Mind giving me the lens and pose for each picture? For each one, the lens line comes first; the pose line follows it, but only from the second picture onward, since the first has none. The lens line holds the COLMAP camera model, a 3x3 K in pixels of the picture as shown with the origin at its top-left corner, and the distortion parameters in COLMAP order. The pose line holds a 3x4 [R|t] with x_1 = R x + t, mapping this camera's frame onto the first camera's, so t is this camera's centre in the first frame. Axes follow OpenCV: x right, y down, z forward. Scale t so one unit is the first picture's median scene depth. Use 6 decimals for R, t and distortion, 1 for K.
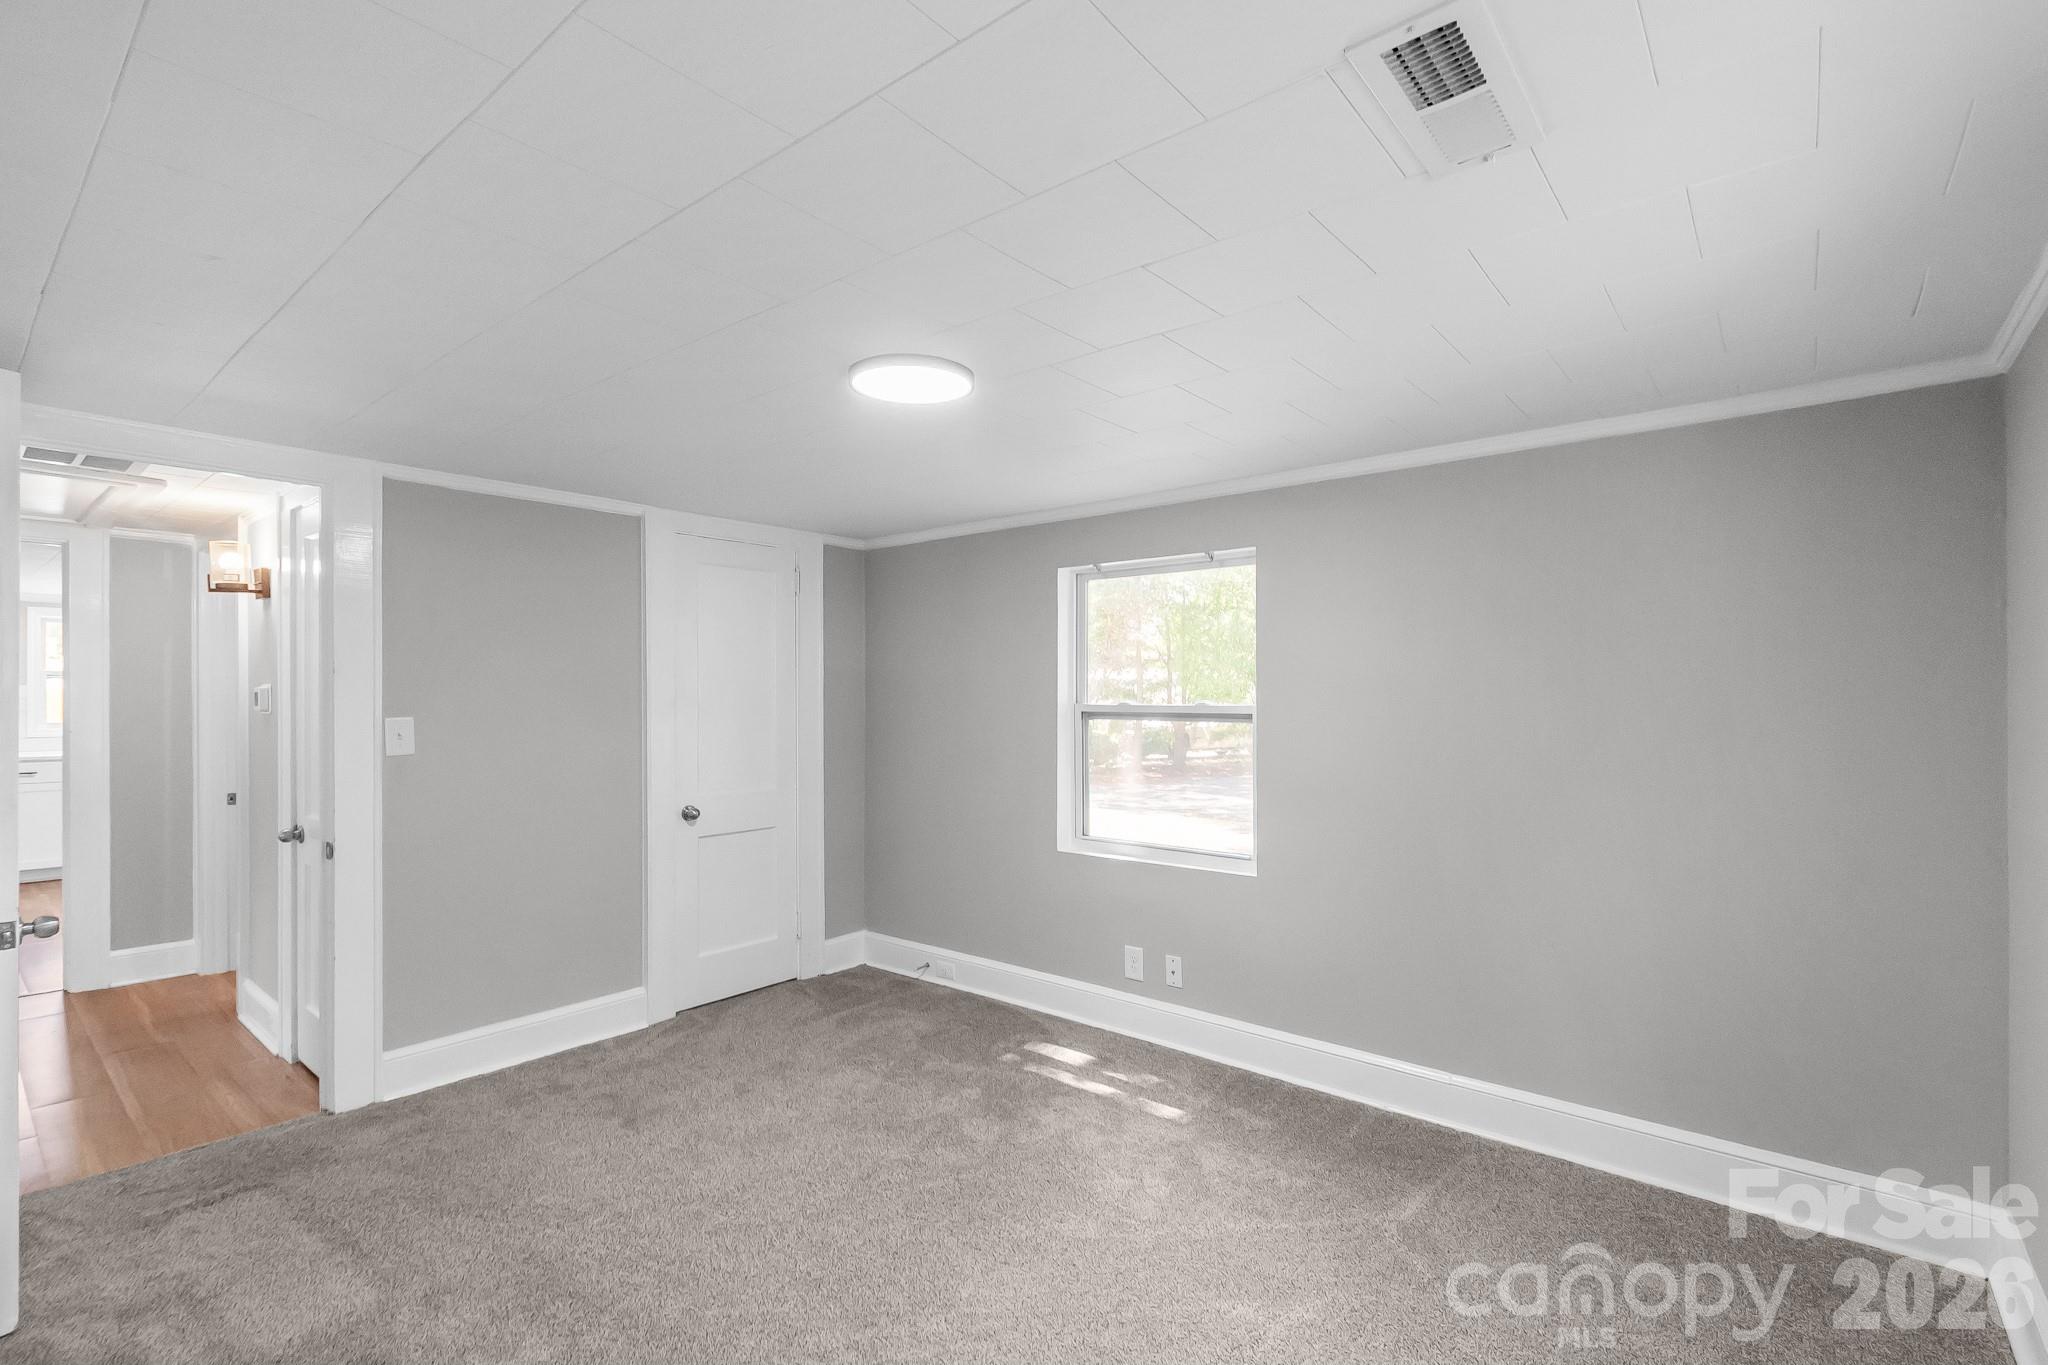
lens RADIAL K [[939.2, 0, 1024.0], [0, 939.2, 682.5], [0, 0, 1]] dist [-0.000832, -0.000061]
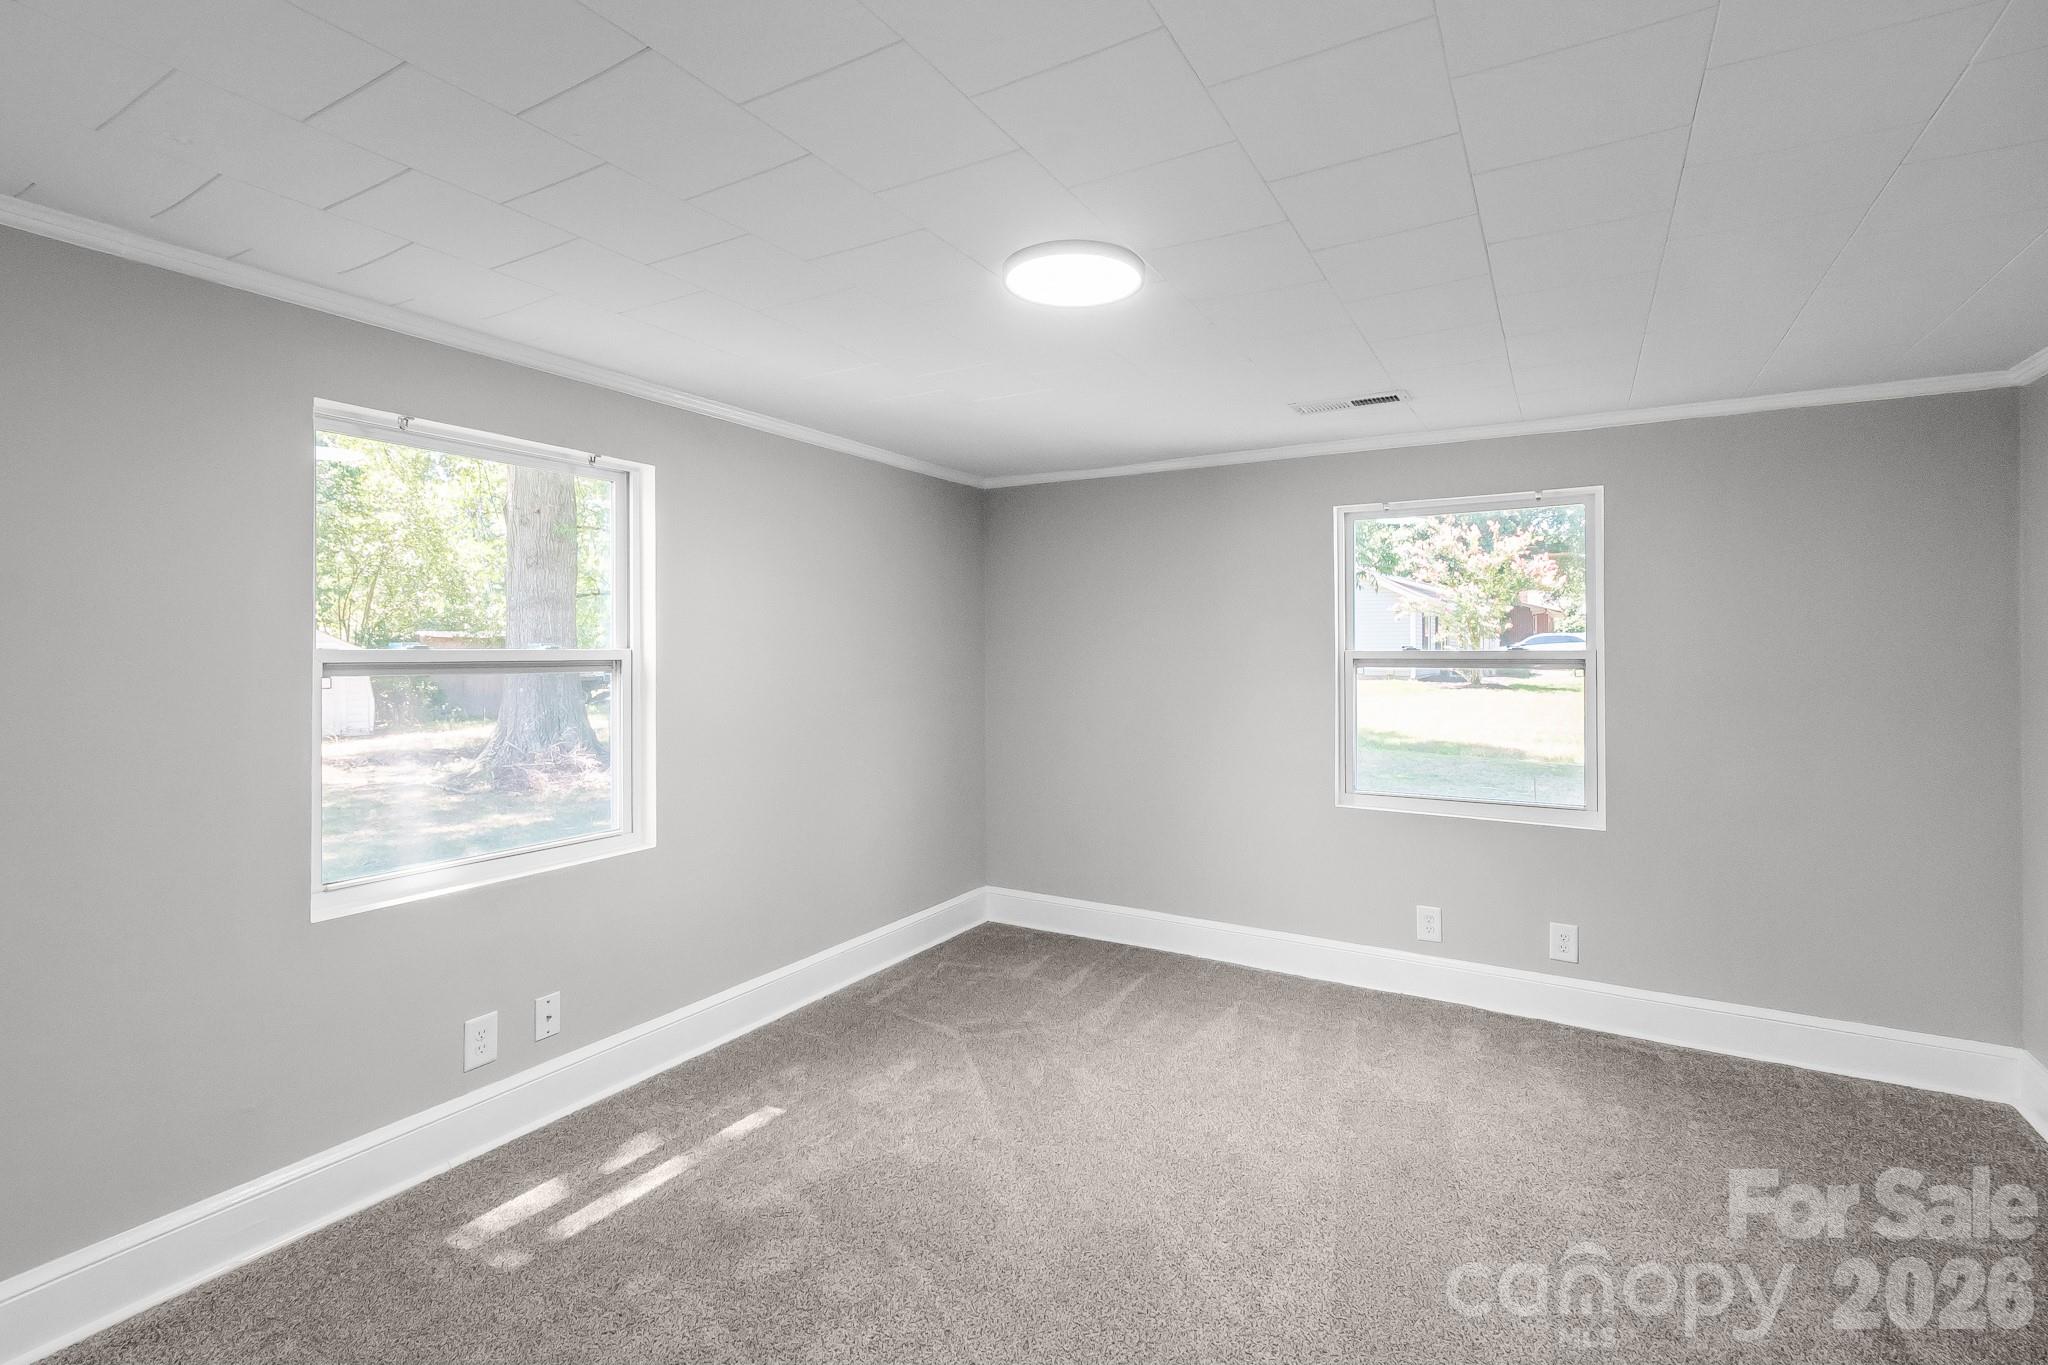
lens RADIAL K [[930.1, 0, 1047.1], [0, 930.1, 632.2], [0, 0, 1]] dist [0.003262, 0.000014]
pose [[-0.178280, 0.010614, 0.983923, -0.661785], [-0.017804, 0.999743, -0.014011, 0.013880], [-0.983819, -0.020016, -0.178045, 0.799469]]
